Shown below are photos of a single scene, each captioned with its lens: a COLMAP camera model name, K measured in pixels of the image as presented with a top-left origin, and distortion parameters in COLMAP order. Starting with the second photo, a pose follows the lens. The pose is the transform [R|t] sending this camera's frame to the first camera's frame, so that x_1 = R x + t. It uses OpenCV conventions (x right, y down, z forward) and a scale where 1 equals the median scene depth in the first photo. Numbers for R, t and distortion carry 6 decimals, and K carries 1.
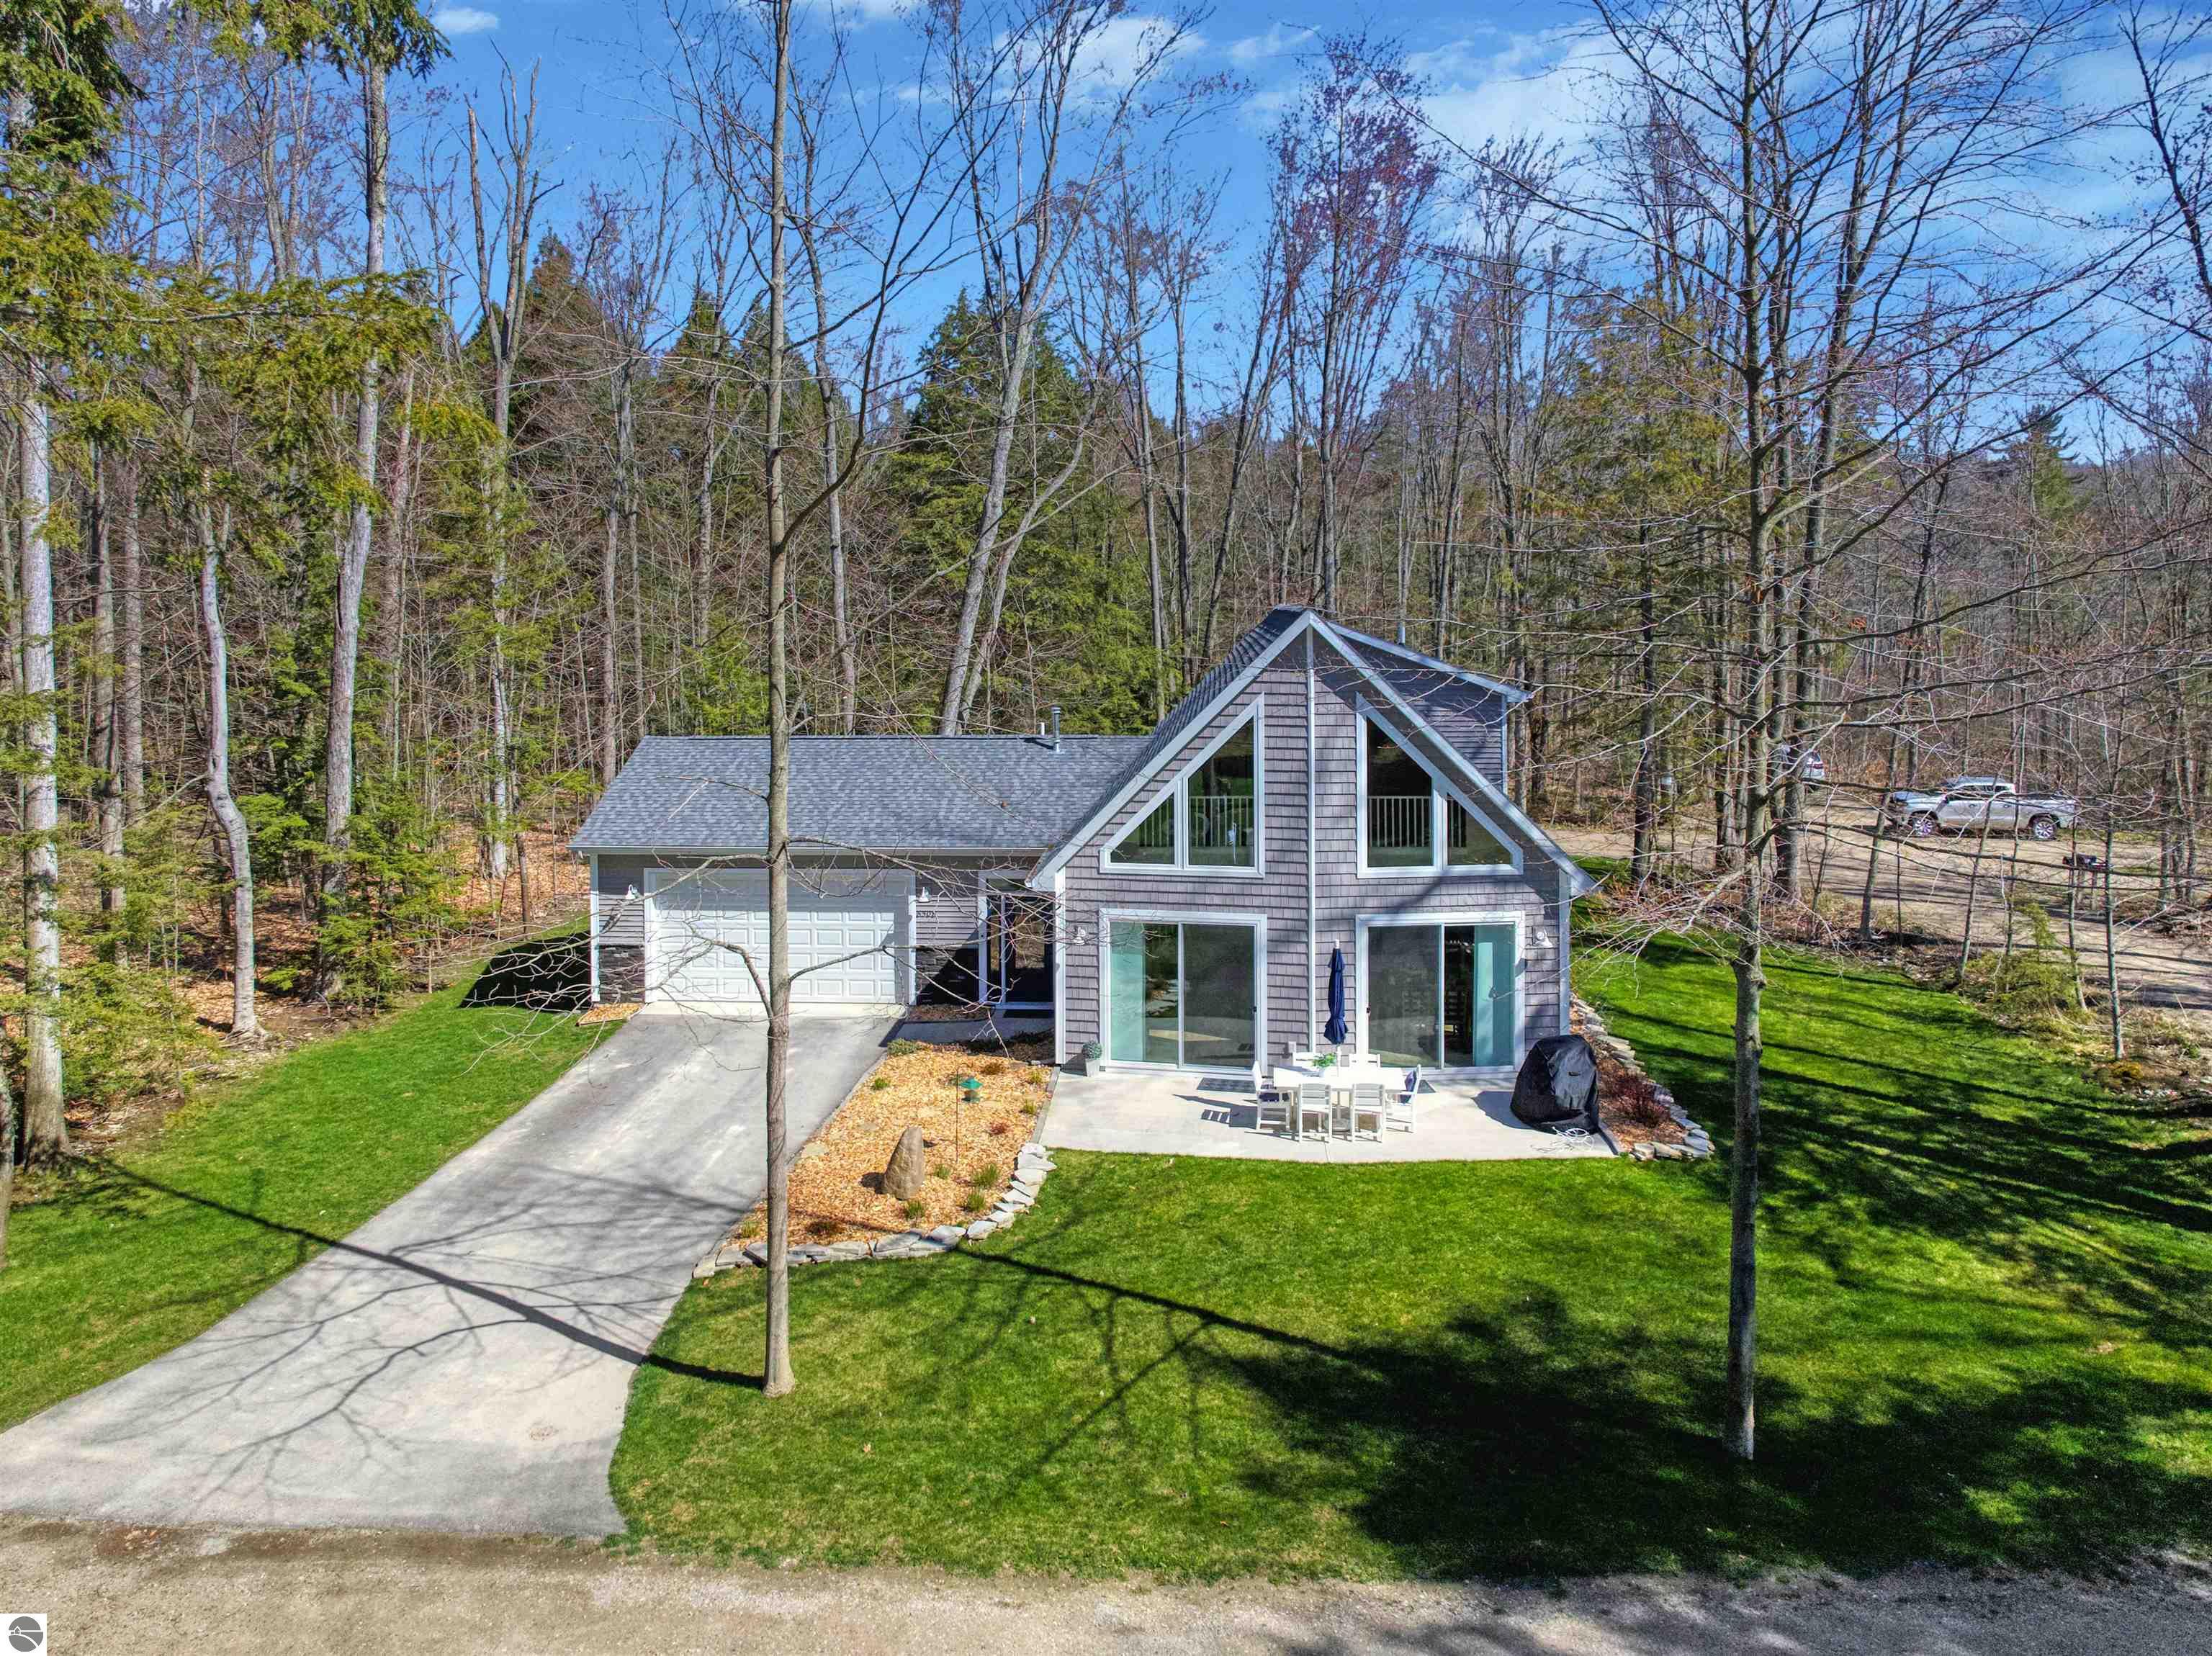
lens RADIAL K [[1572.9, 0, 1101.2], [0, 1572.9, 721.7], [0, 0, 1]] dist [-0.066641, 0.000315]
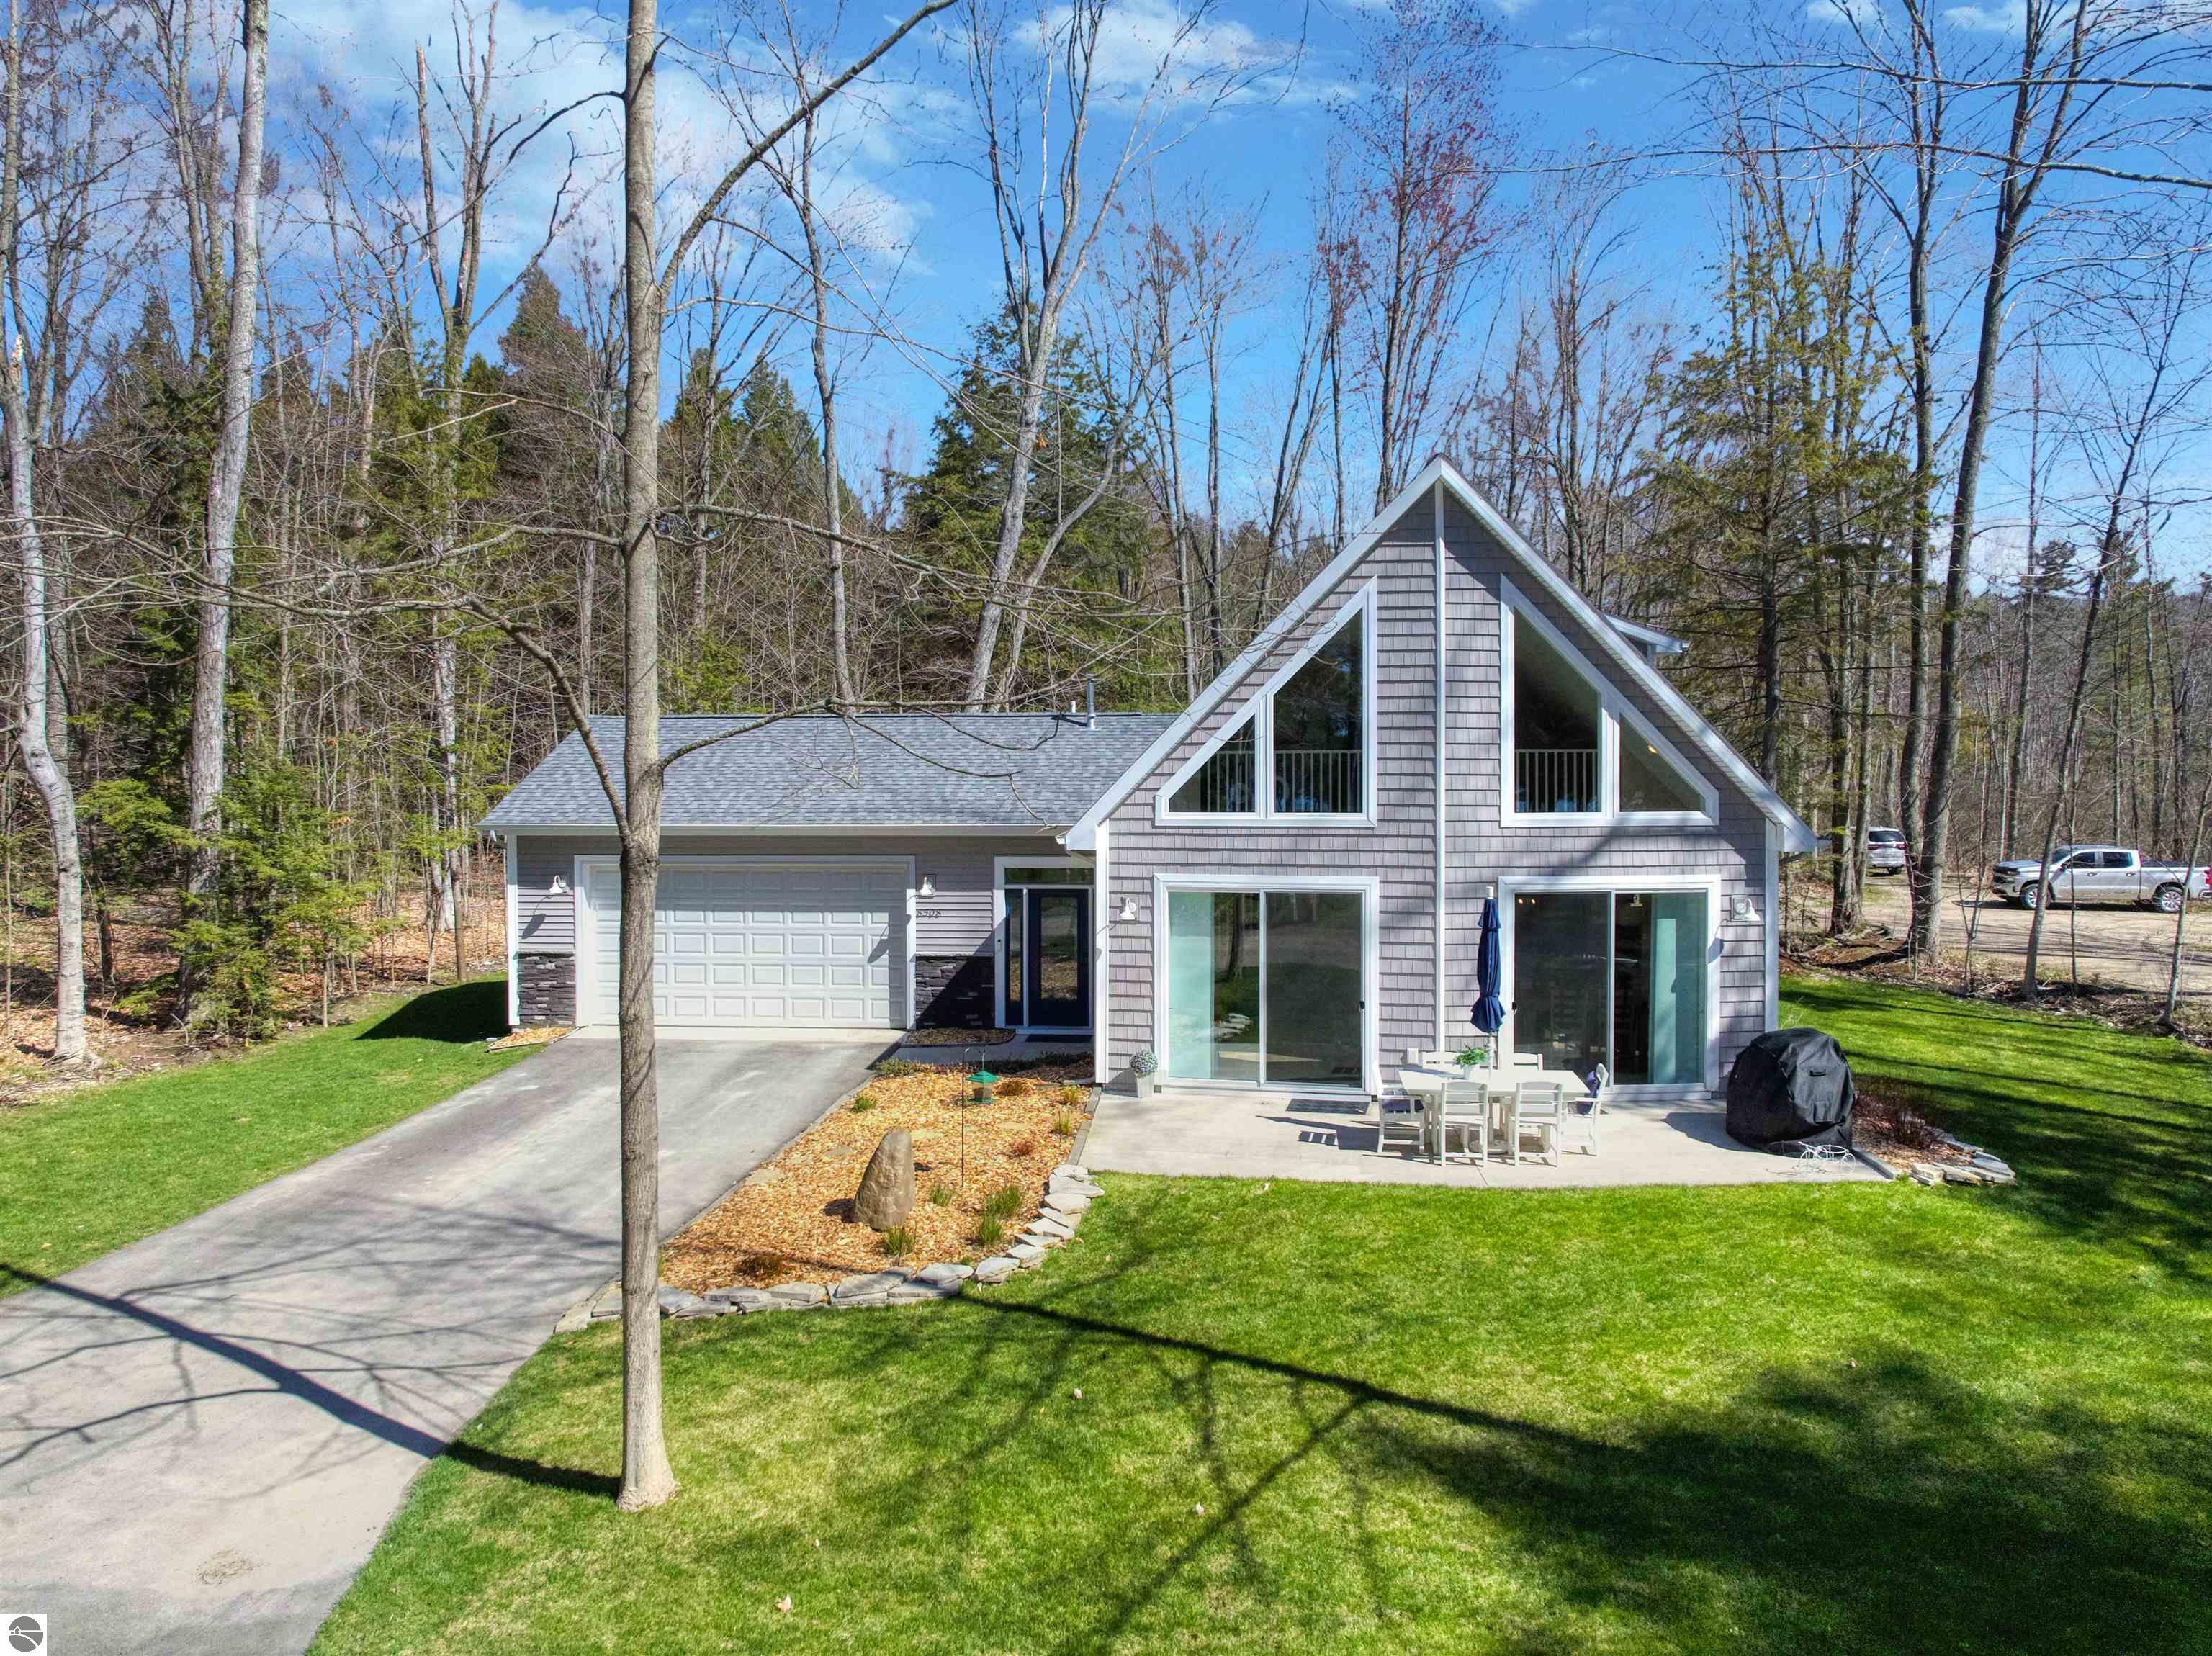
lens RADIAL K [[1582.2, 0, 1106.0], [0, 1582.2, 828.0], [0, 0, 1]] dist [-0.067971, -0.000657]
pose [[0.999964, 0.000836, -0.008404, -0.020572], [-0.000971, 0.999871, -0.016037, 0.123404], [0.008390, 0.016044, 0.999836, 0.271782]]
